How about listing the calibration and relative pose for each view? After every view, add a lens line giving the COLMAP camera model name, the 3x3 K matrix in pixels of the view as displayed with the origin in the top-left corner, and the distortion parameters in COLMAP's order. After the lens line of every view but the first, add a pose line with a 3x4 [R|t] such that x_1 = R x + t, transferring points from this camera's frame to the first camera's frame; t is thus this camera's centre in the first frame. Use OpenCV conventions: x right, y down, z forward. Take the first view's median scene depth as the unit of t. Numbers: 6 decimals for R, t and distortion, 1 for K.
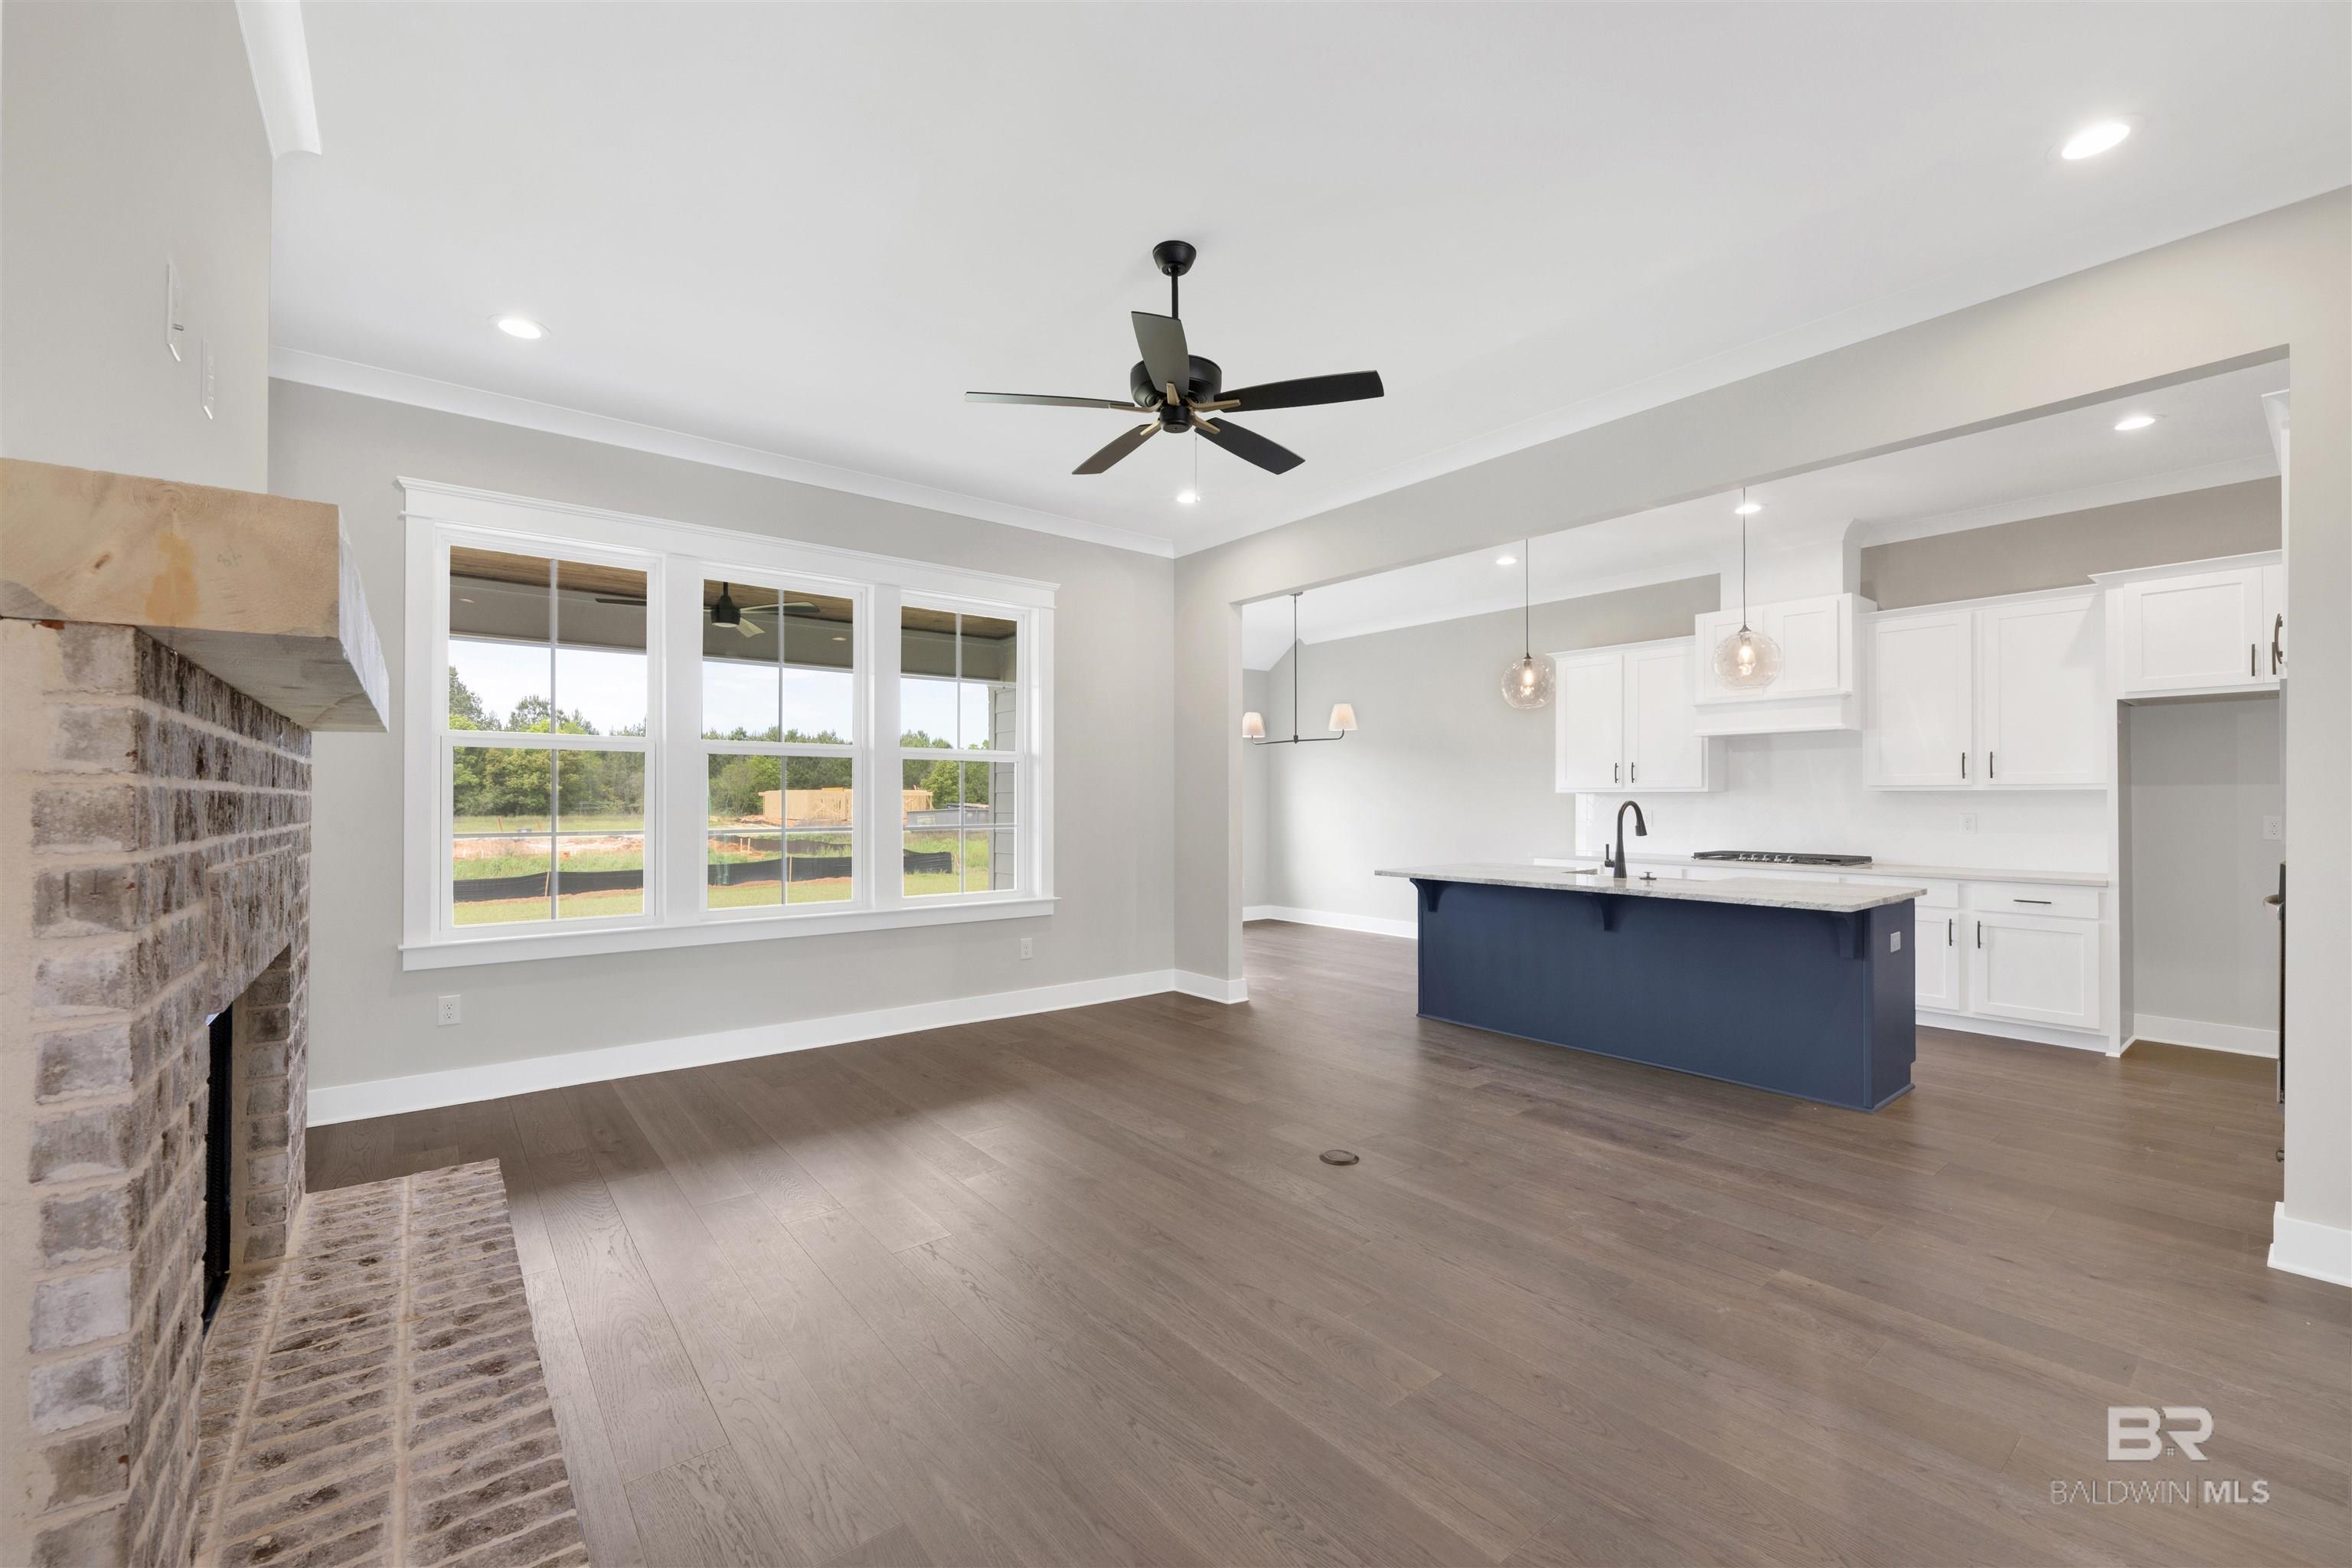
lens RADIAL K [[950.9, 0, 1185.3], [0, 950.9, 790.5], [0, 0, 1]] dist [-0.019056, -0.000054]
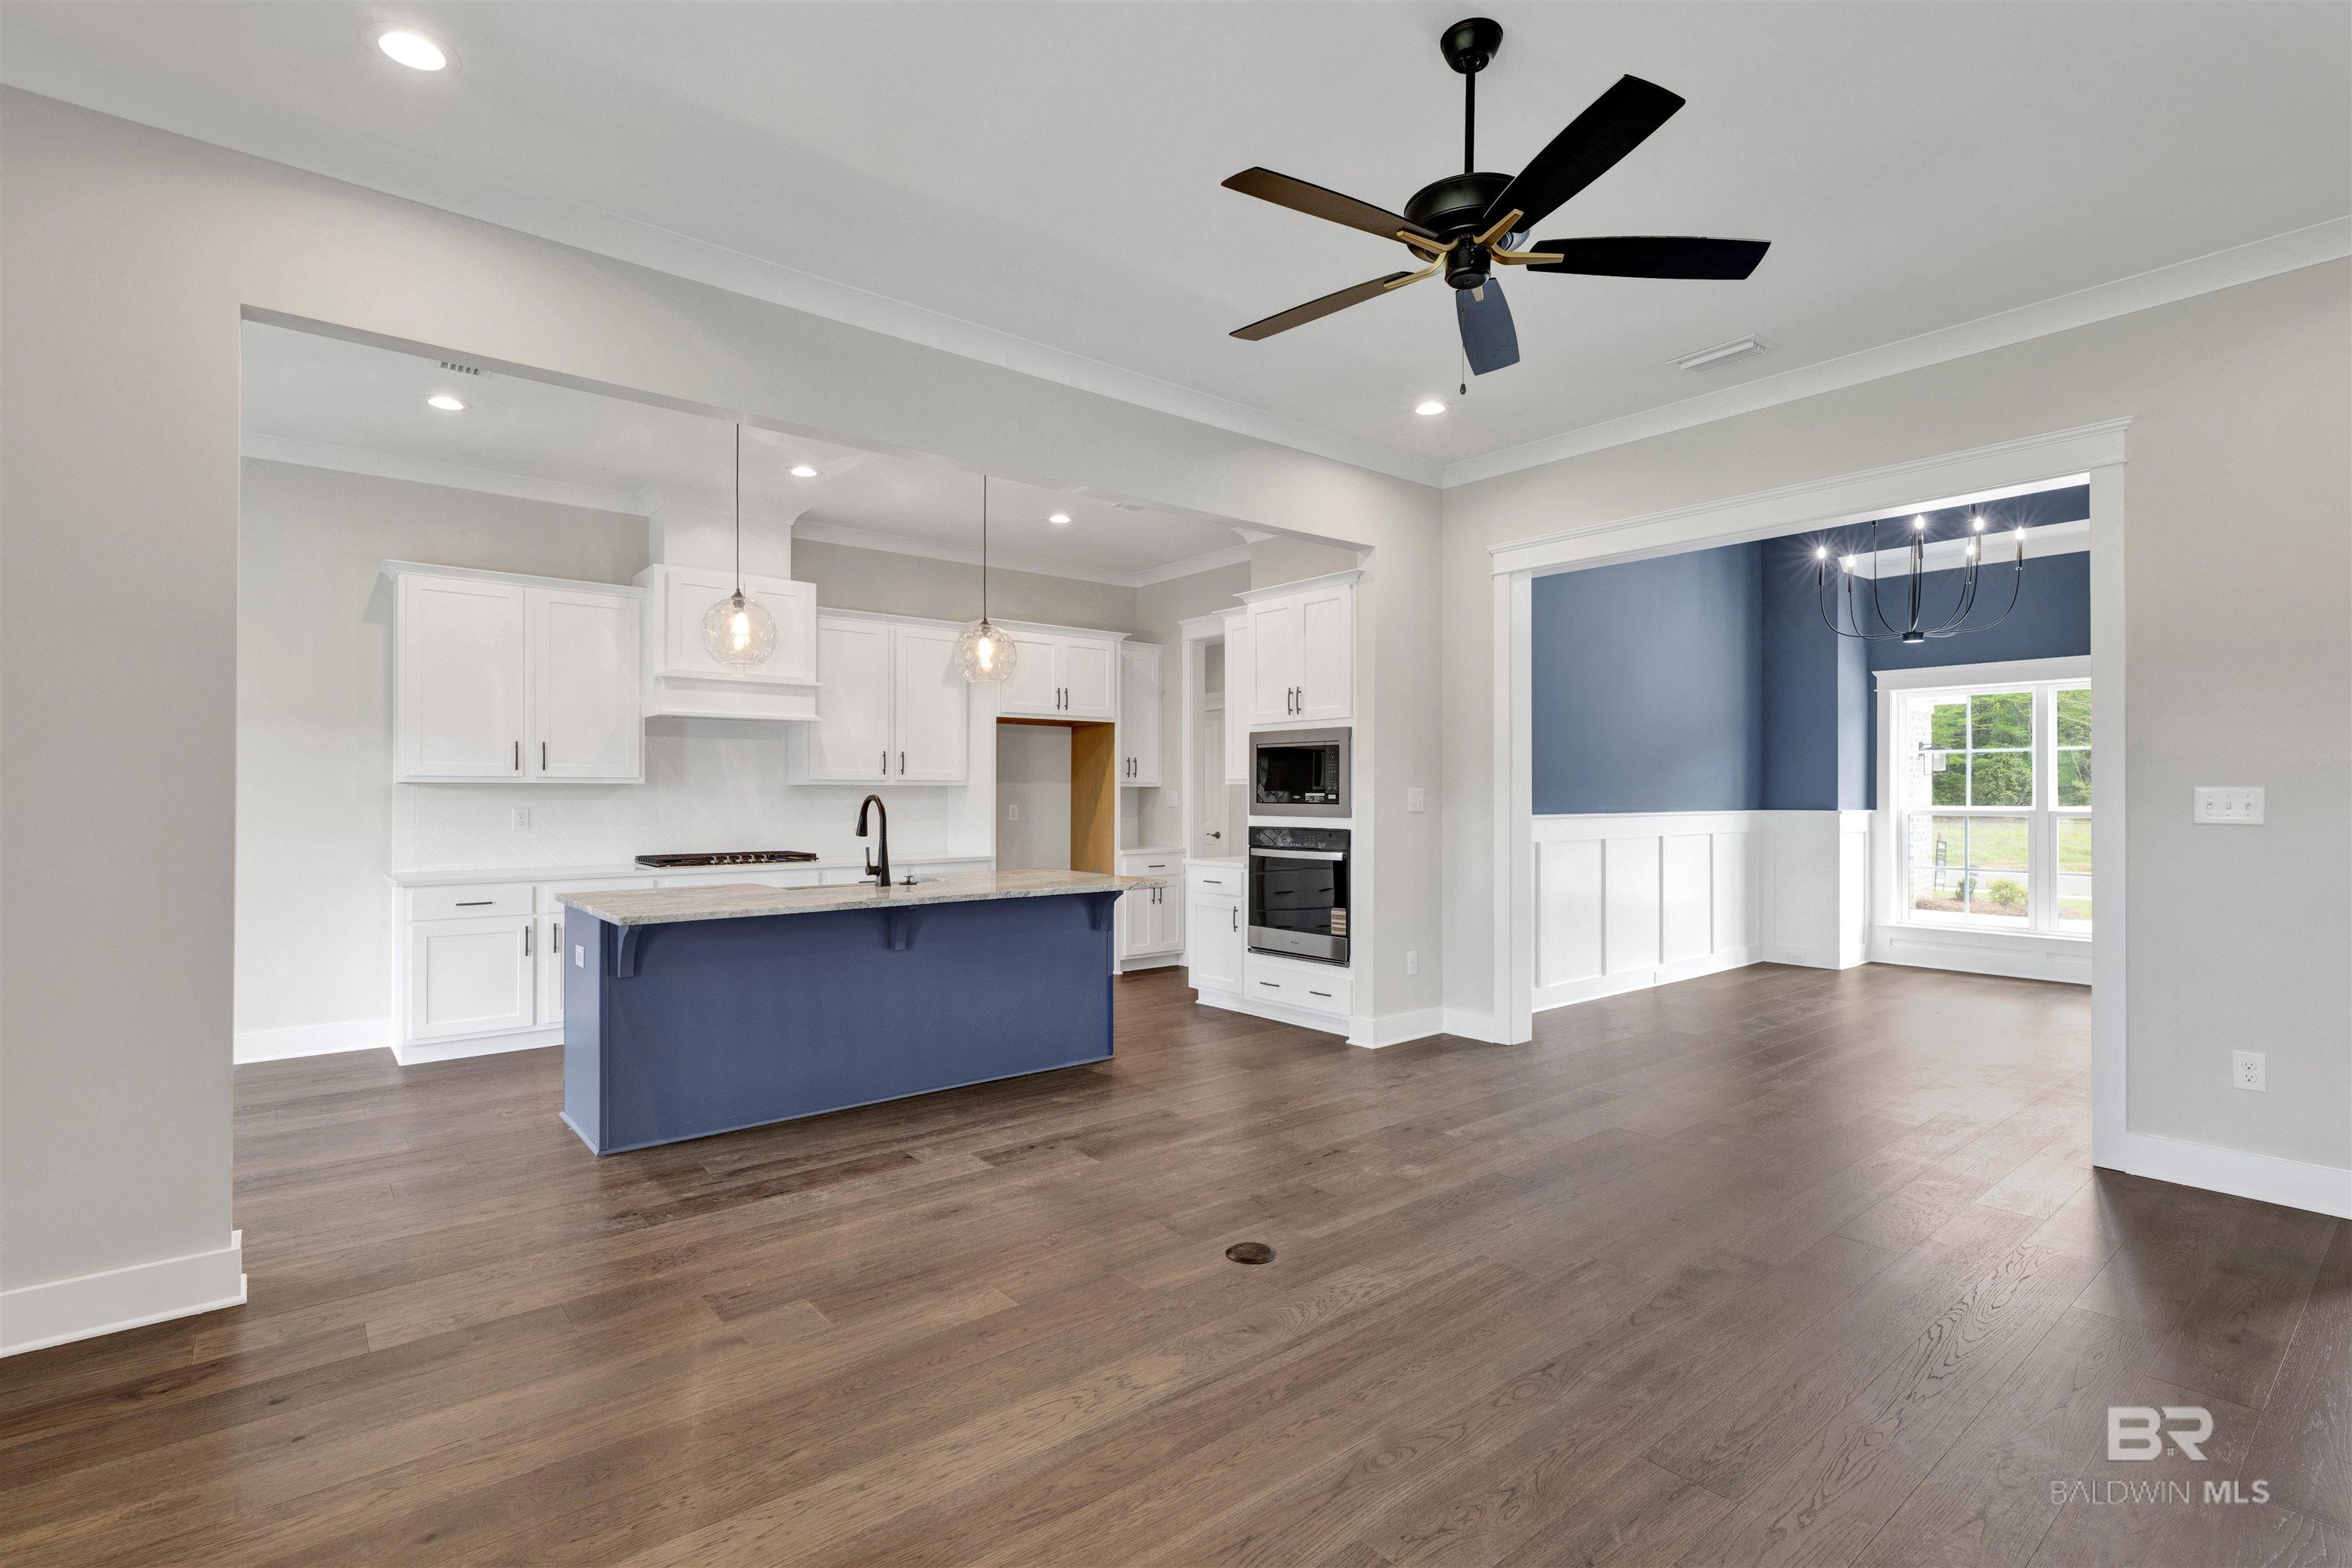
lens RADIAL K [[1085.0, 0, 1176.0], [0, 1085.0, 784.0], [0, 0, 1]] dist [0.000420, 0.000102]
pose [[-0.007045, 0.006519, 0.999954, -0.522540], [-0.008567, 0.999942, -0.006579, 0.005467], [-0.999938, -0.008613, -0.006989, 0.763665]]
